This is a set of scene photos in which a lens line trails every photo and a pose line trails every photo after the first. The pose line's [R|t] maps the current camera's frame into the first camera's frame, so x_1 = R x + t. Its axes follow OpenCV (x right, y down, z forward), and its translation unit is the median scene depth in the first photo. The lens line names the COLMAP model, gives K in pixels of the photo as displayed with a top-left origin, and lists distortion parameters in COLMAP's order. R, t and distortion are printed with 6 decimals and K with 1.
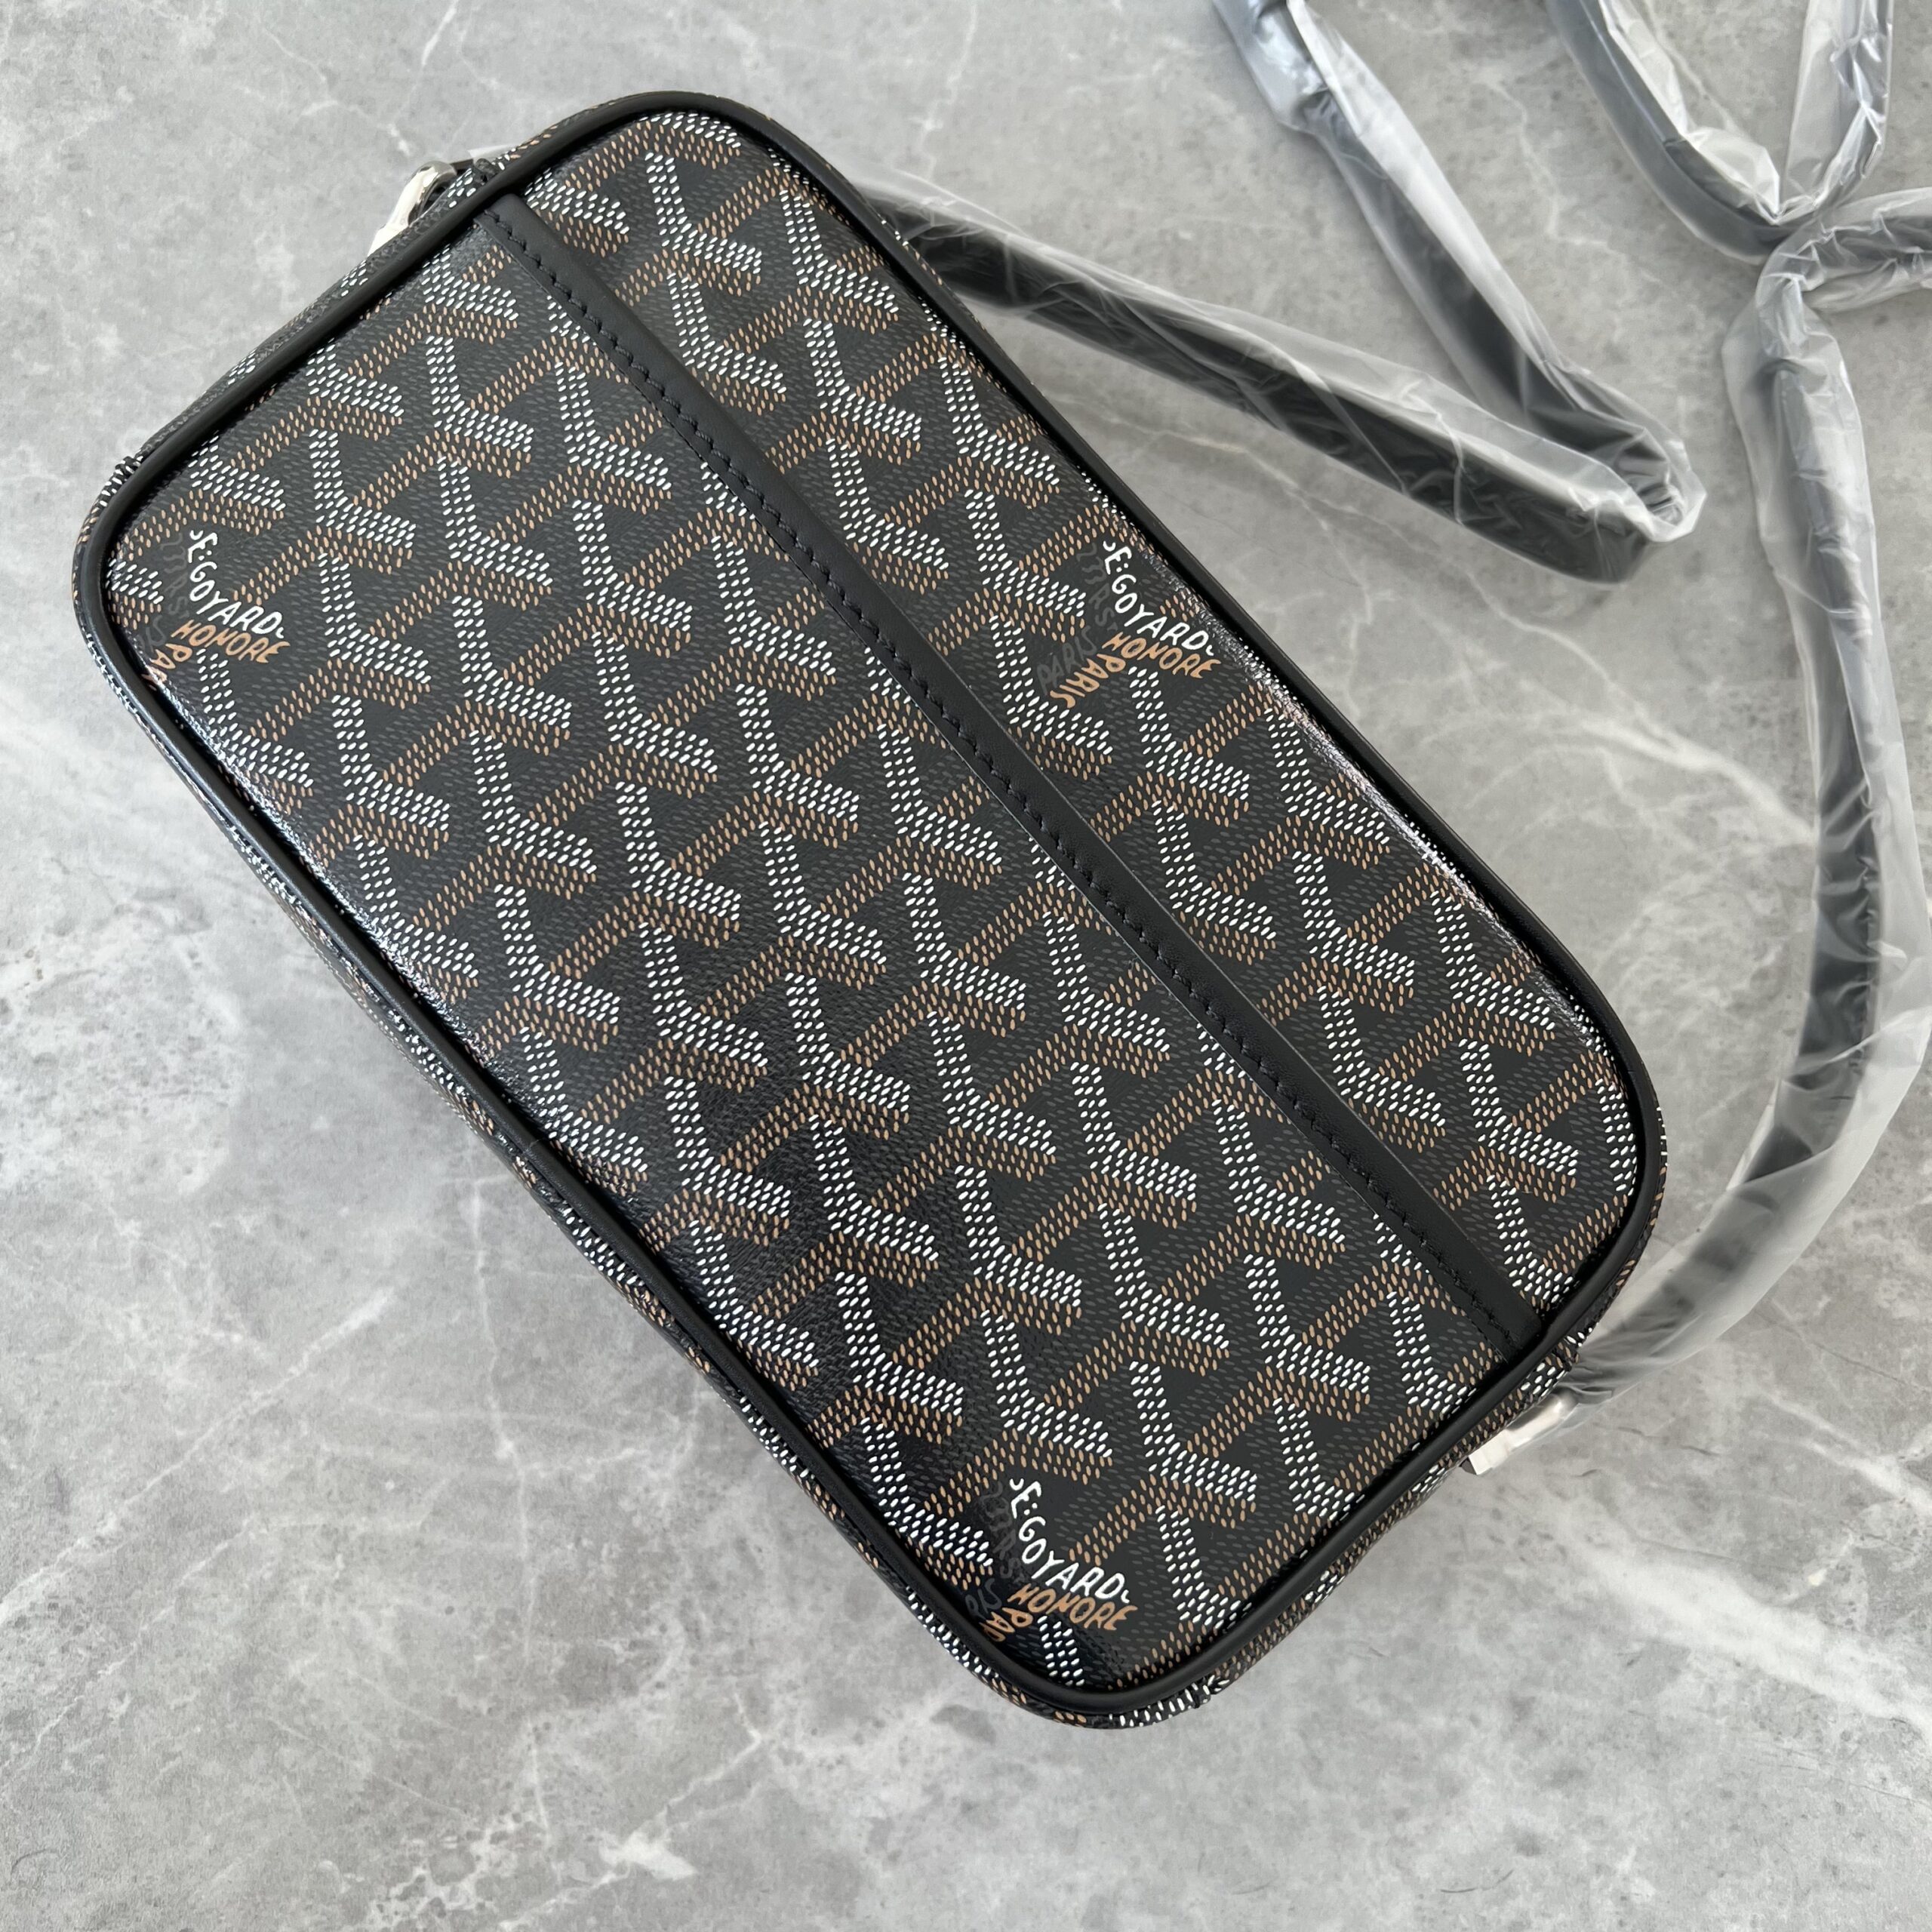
lens RADIAL K [[2010.7, 0, 961.9], [0, 2010.7, 981.8], [0, 0, 1]] dist [-0.007889, 0.000000]
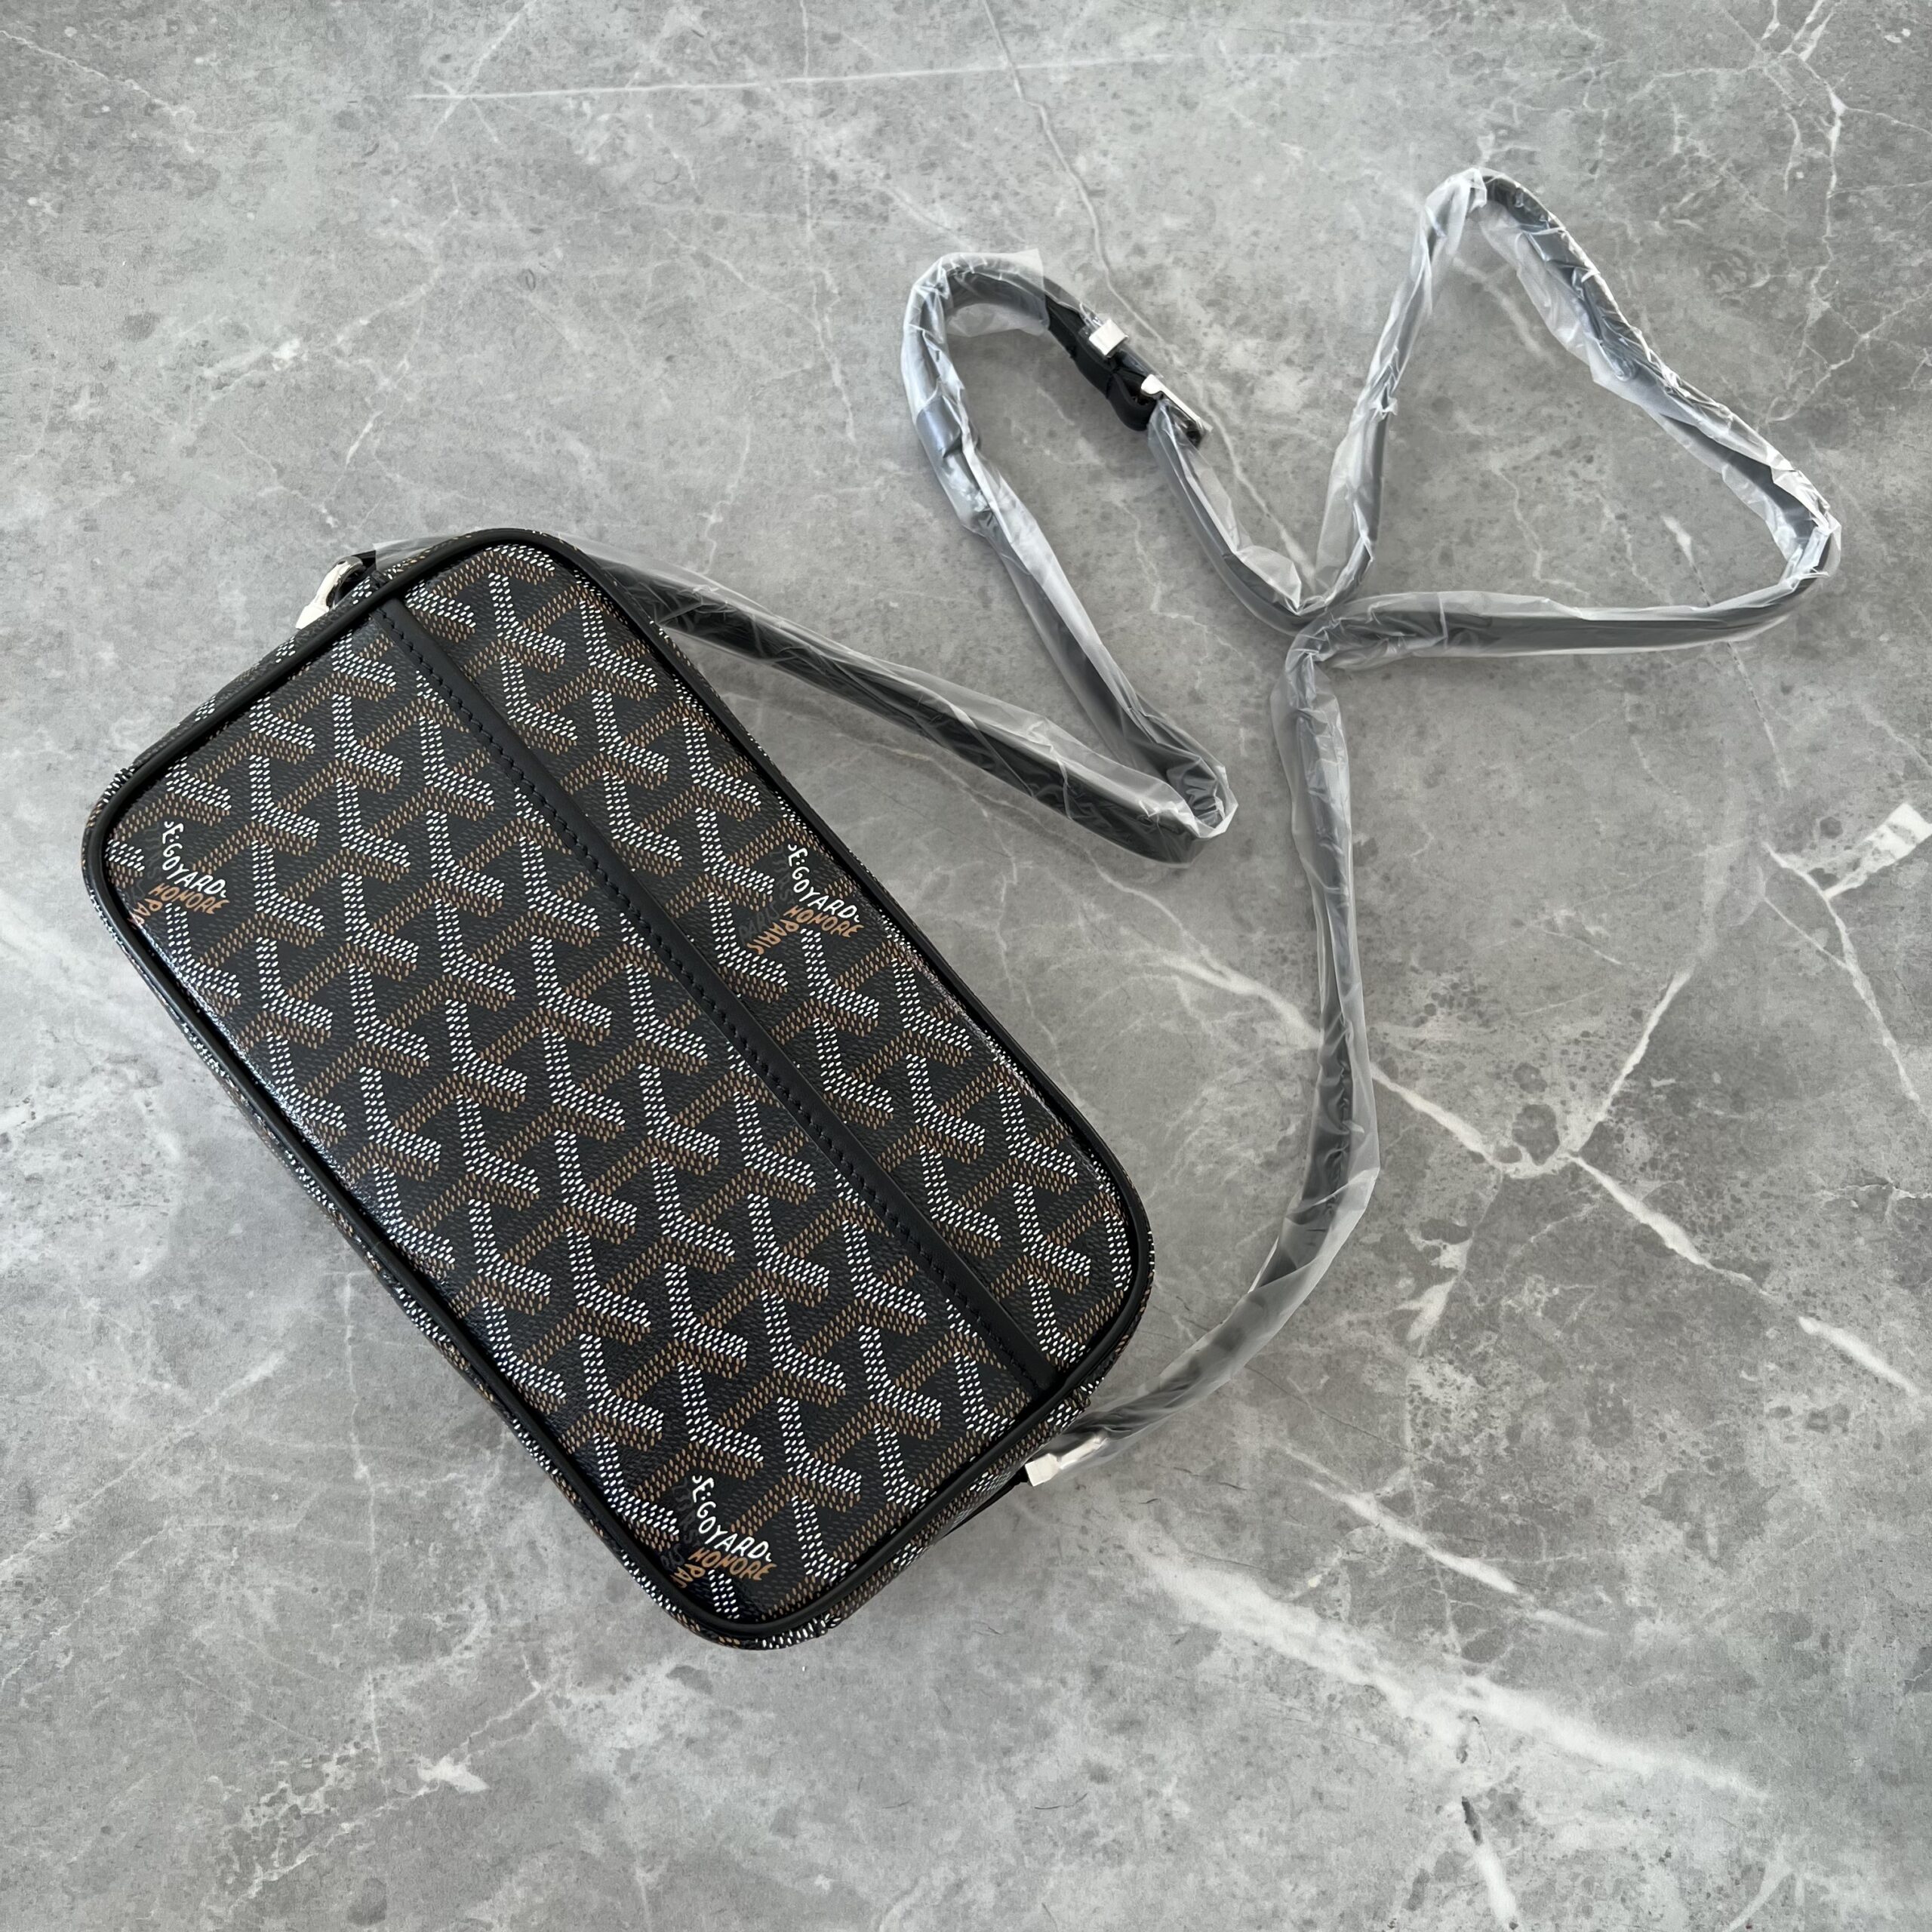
lens RADIAL K [[2010.7, 0, 968.6], [0, 2010.7, 969.7], [0, 0, 1]] dist [-0.007889, 0.000000]
pose [[0.999131, 0.023901, 0.034156, 0.131859], [-0.021300, 0.996987, -0.074587, -0.014891], [-0.035836, 0.073794, 0.996629, -0.405077]]
